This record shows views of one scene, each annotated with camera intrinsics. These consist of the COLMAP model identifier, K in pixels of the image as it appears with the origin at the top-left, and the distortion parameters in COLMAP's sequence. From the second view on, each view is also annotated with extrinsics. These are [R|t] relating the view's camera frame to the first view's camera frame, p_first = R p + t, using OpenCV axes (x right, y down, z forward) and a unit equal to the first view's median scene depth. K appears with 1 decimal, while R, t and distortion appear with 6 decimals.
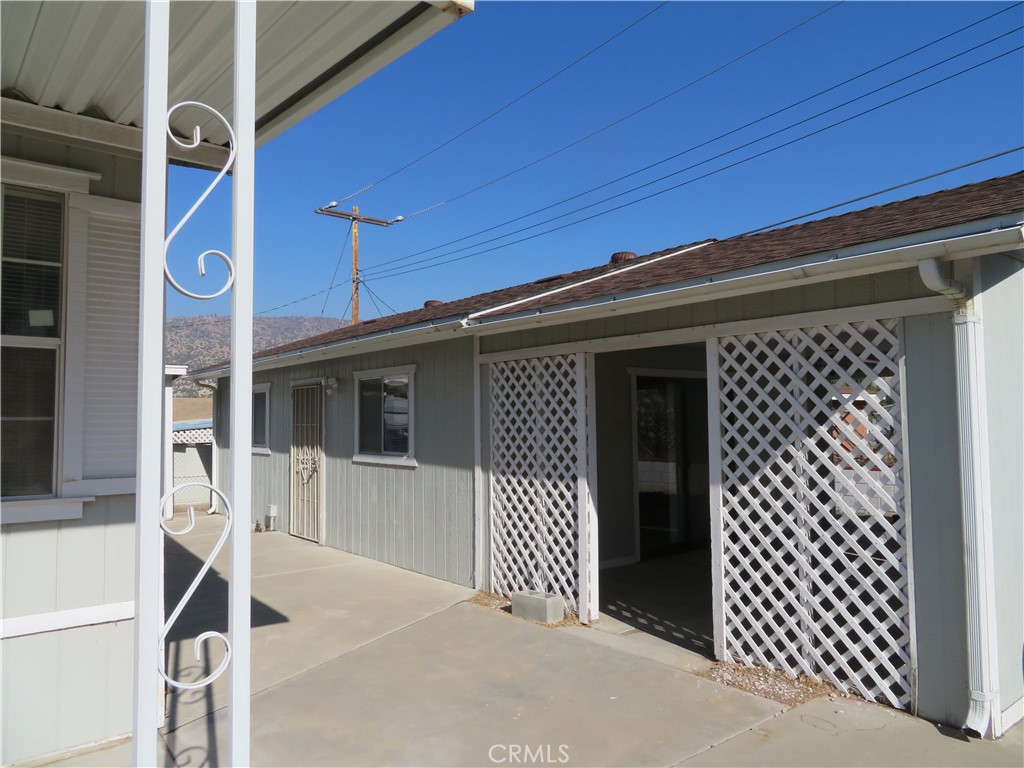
lens RADIAL K [[728.5, 0, 511.4], [0, 728.5, 381.9], [0, 0, 1]] dist [-0.007641, 0.002564]
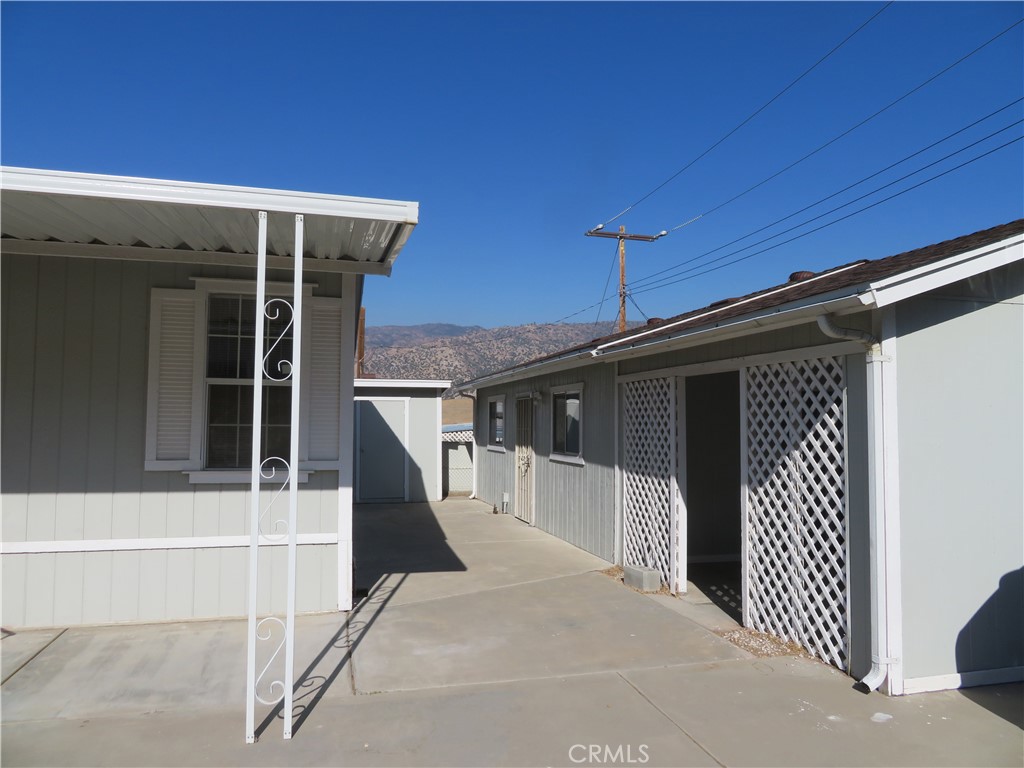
lens RADIAL K [[728.5, 0, 513.2], [0, 728.5, 390.6], [0, 0, 1]] dist [-0.007641, 0.002564]
pose [[0.913297, -0.001725, -0.407291, 0.374261], [0.005373, 0.999955, 0.007814, -0.029753], [0.407260, -0.009325, 0.913265, -0.258189]]
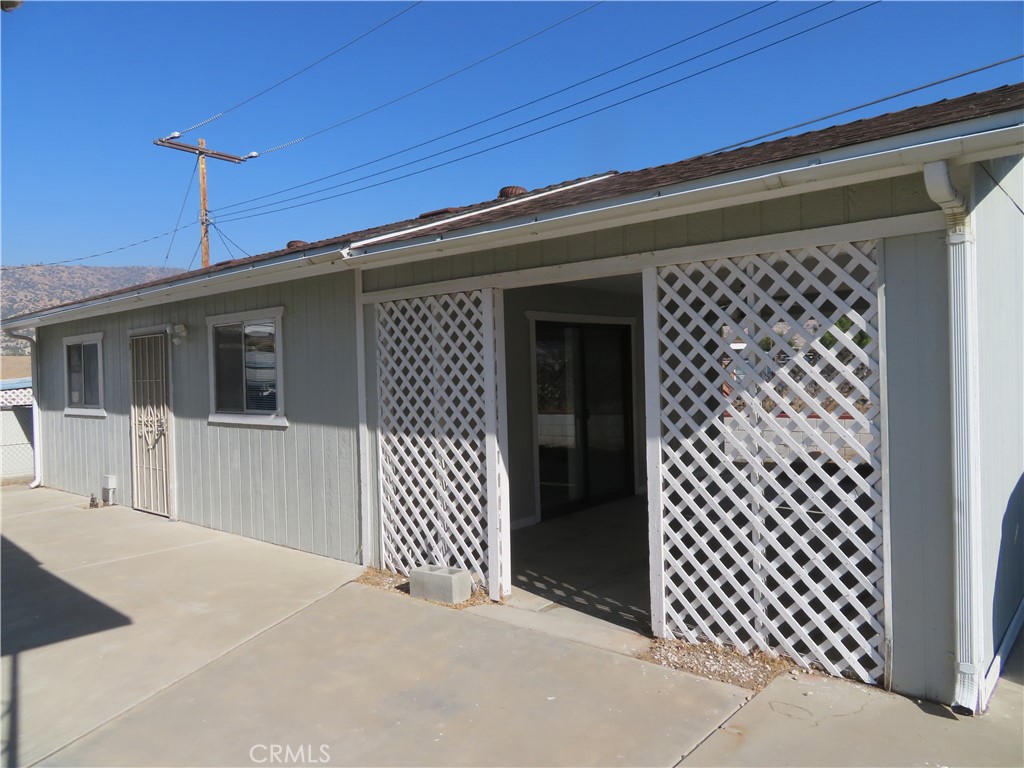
lens RADIAL K [[728.5, 0, 509.5], [0, 728.5, 379.4], [0, 0, 1]] dist [-0.007641, 0.002564]
pose [[0.983568, -0.017930, 0.179646, -0.036796], [0.007109, 0.998131, 0.060700, 0.015450], [-0.180398, -0.058425, 0.981857, 0.162539]]
